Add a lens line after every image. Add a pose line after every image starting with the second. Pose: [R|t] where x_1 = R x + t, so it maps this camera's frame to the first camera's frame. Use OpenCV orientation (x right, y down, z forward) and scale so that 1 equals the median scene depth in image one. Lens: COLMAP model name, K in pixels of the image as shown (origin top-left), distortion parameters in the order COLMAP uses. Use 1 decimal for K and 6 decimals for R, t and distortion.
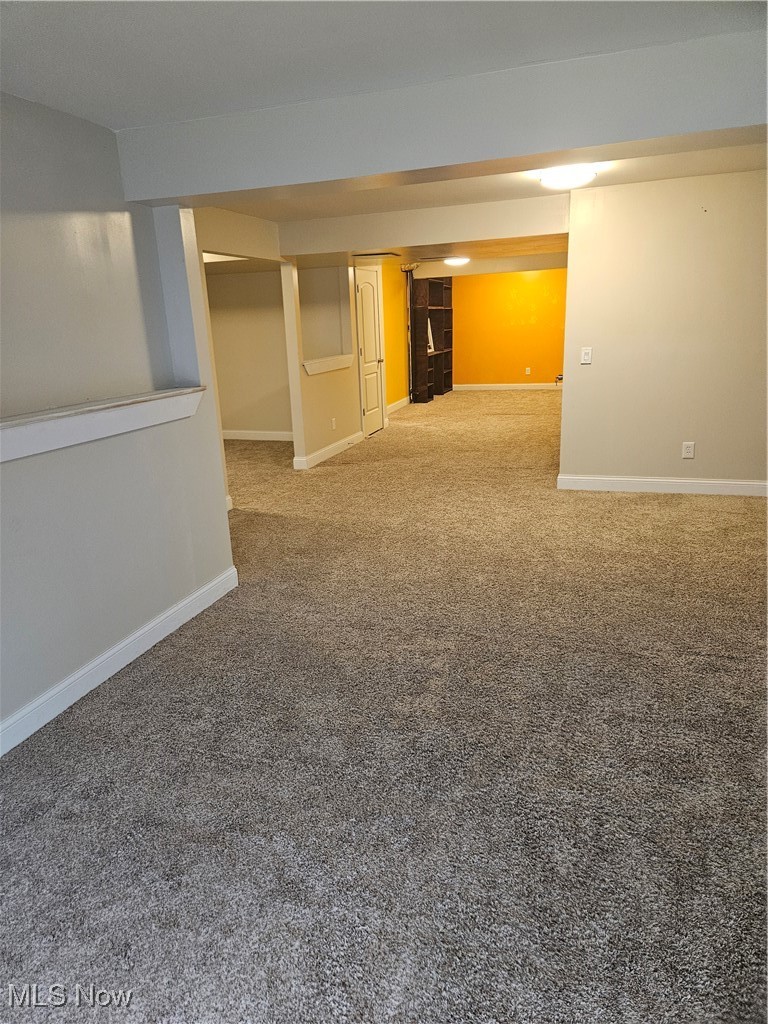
lens RADIAL K [[674.0, 0, 376.9], [0, 674.0, 506.7], [0, 0, 1]] dist [0.091956, -0.079429]
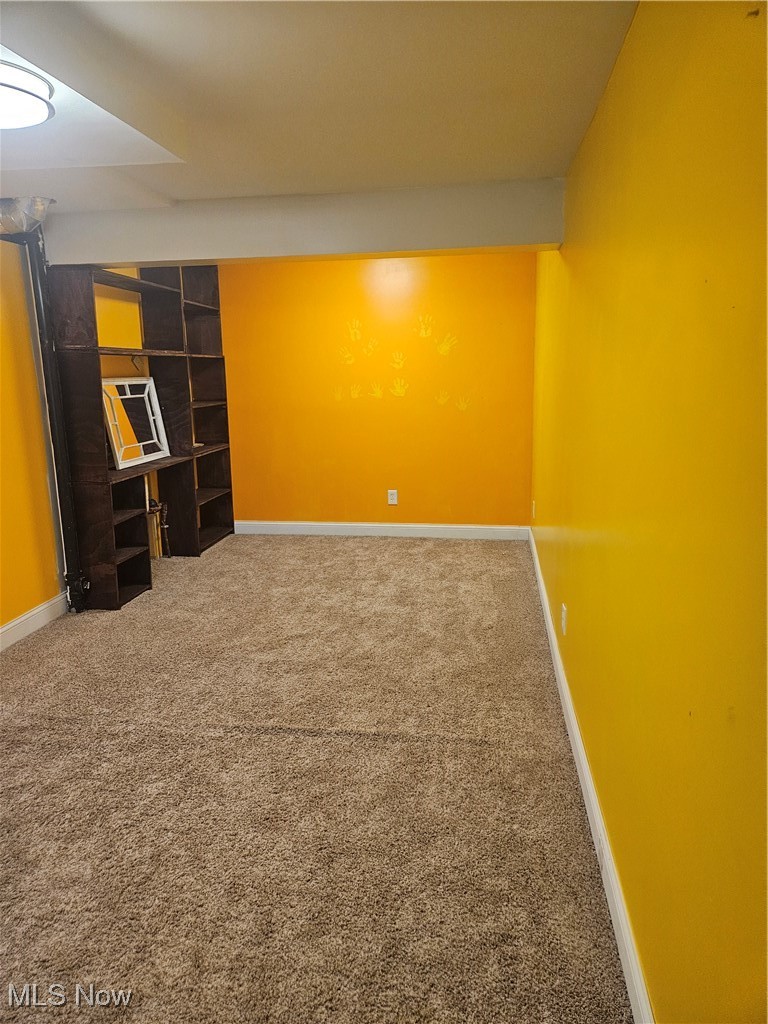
lens RADIAL K [[674.0, 0, 376.9], [0, 674.0, 506.7], [0, 0, 1]] dist [0.091956, -0.079429]
pose [[0.986558, -0.016388, 0.162587, 0.195935], [0.028162, 0.997123, -0.070379, -0.230490], [-0.160966, 0.074012, 0.984181, 0.798724]]
